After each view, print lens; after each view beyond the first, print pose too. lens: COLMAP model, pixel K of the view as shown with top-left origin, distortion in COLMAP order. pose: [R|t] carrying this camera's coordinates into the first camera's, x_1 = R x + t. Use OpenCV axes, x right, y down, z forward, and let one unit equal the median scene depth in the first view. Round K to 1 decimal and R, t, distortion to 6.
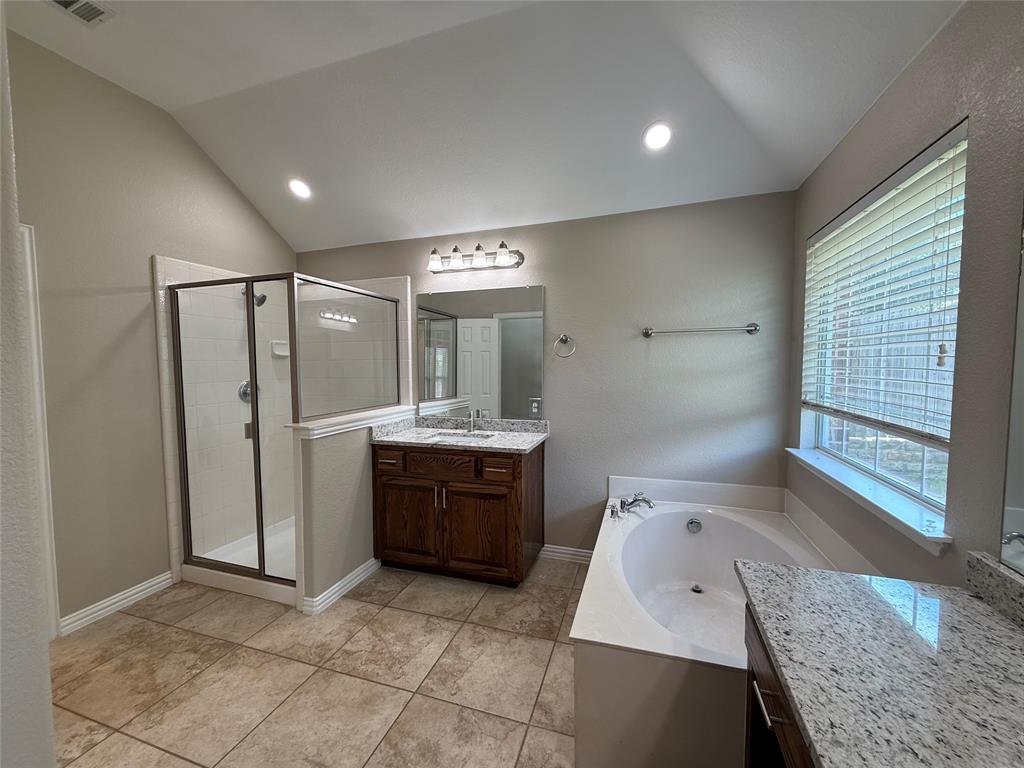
lens RADIAL K [[407.3, 0, 511.8], [0, 407.3, 386.0], [0, 0, 1]] dist [-0.000145, 0.000124]
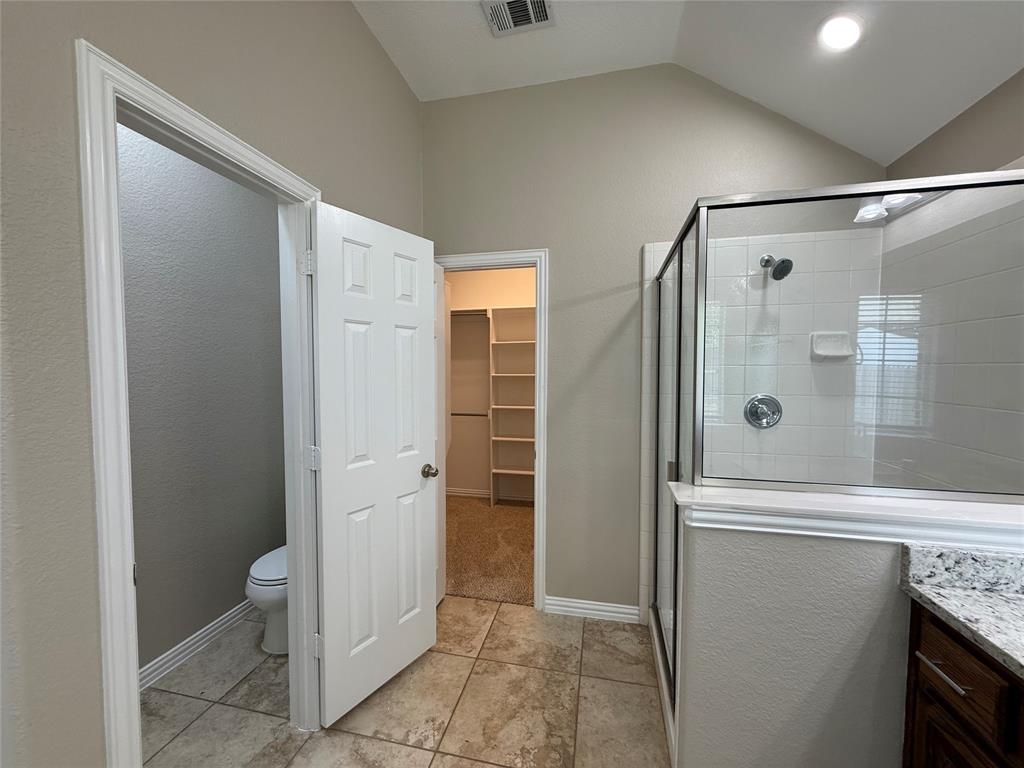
lens RADIAL K [[407.3, 0, 511.8], [0, 407.3, 386.0], [0, 0, 1]] dist [-0.000145, 0.000124]
pose [[0.097258, 0.050984, -0.993953, -0.024625], [-0.056063, 0.997382, 0.045674, -0.044018], [0.993679, 0.051282, 0.099861, 0.646441]]
